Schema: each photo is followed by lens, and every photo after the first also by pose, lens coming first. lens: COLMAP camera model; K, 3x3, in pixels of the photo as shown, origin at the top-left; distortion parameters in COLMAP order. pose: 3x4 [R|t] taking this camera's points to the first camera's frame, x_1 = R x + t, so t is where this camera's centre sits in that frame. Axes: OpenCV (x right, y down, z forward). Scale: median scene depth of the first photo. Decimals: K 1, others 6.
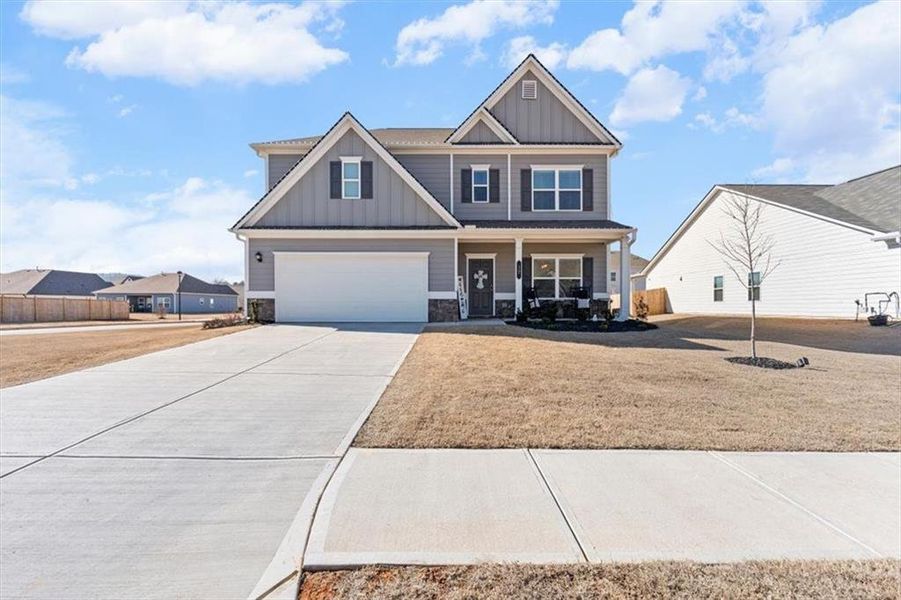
lens RADIAL K [[407.5, 0, 449.2], [0, 407.5, 301.9], [0, 0, 1]] dist [-0.011811, 0.000532]
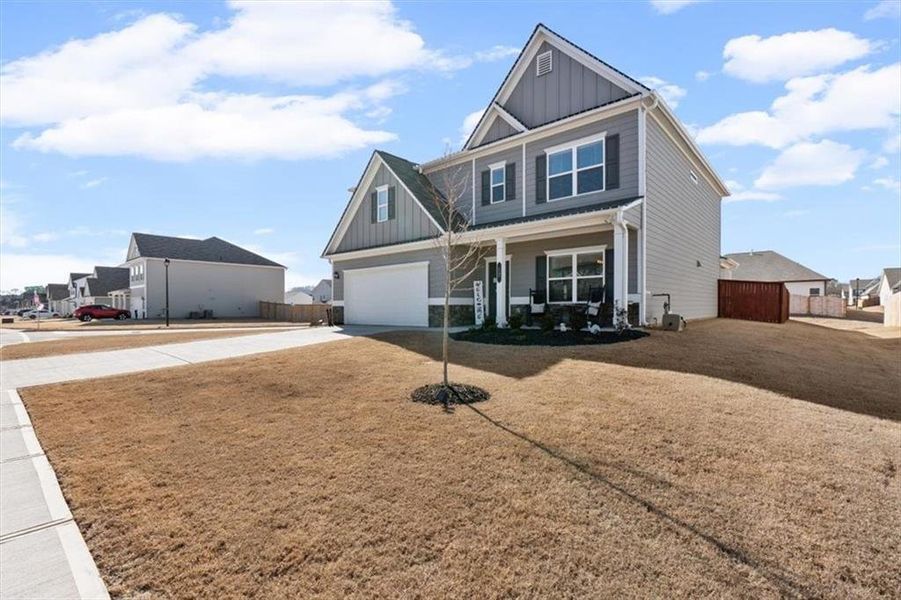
lens RADIAL K [[414.8, 0, 447.3], [0, 414.8, 298.1], [0, 0, 1]] dist [-0.002082, -0.000224]
pose [[0.748279, -0.021235, -0.663045, 0.628114], [0.011610, 0.999754, -0.018916, -0.003915], [0.663283, 0.006456, 0.748341, 0.198920]]
